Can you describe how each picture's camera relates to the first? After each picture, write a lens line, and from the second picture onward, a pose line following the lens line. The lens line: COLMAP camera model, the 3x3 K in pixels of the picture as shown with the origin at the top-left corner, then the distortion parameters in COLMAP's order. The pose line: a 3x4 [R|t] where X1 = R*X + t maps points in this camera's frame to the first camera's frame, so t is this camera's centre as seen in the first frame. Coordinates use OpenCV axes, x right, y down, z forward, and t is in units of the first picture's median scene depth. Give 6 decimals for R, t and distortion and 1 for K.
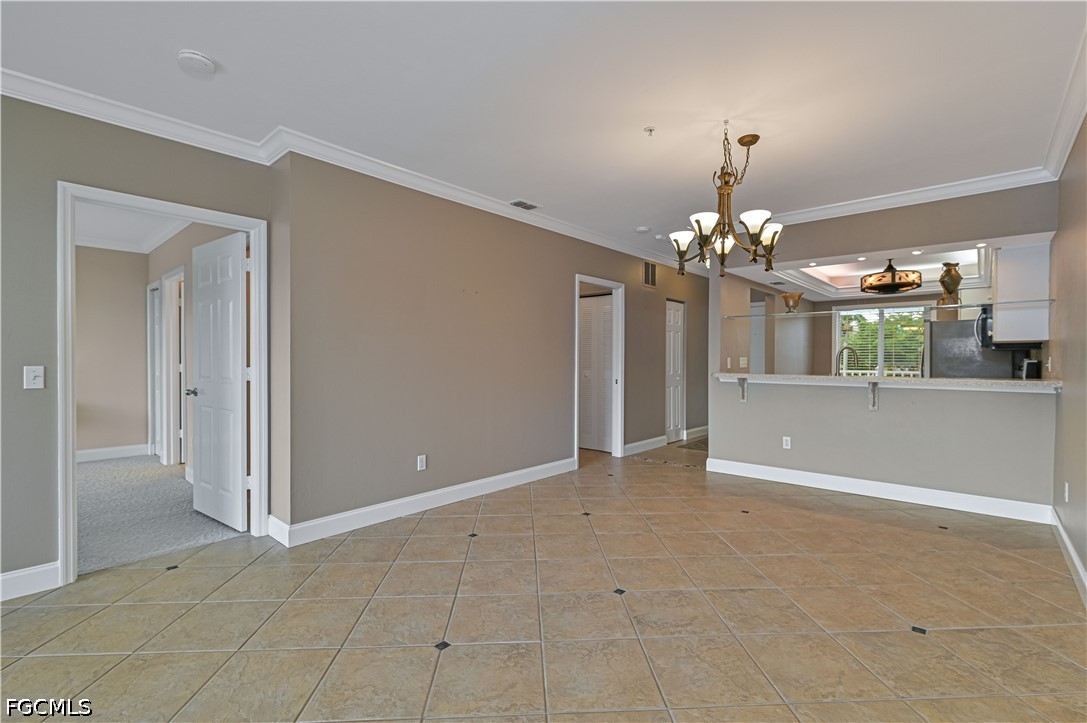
lens RADIAL K [[497.7, 0, 541.5], [0, 497.7, 360.0], [0, 0, 1]] dist [-0.011948, 0.000557]
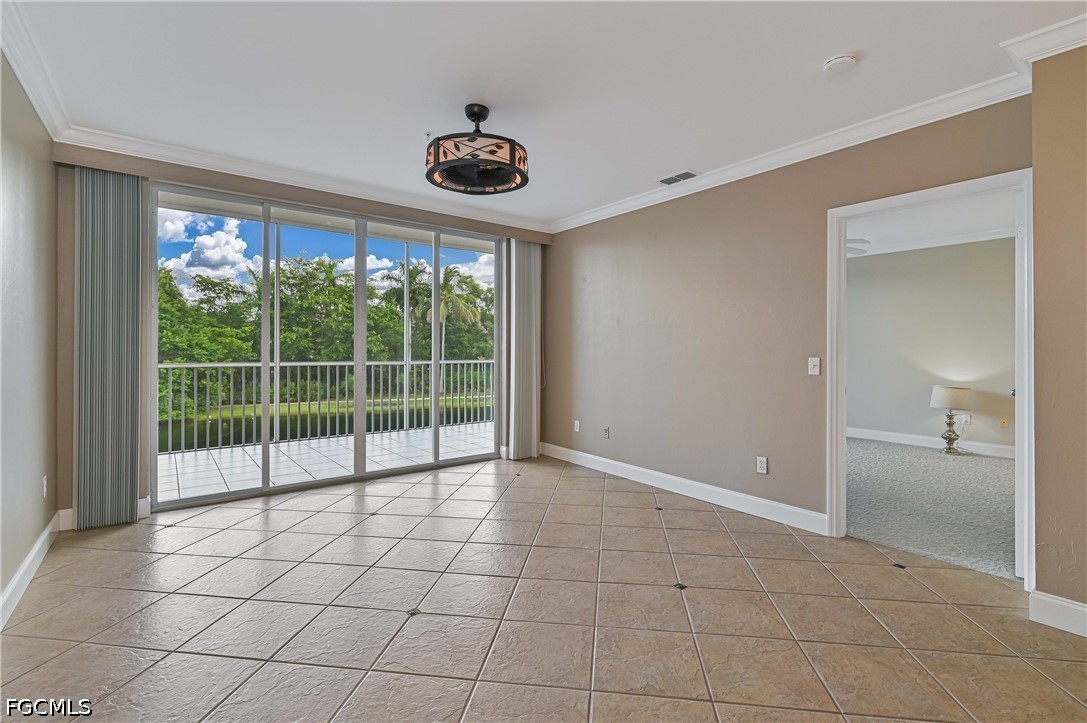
lens RADIAL K [[497.7, 0, 548.5], [0, 497.7, 343.7], [0, 0, 1]] dist [-0.011948, 0.000557]
pose [[-0.202874, -0.013086, -0.979117, 0.388621], [-0.006872, 0.999905, -0.011940, -0.003961], [0.979181, 0.004306, -0.202944, 0.560732]]
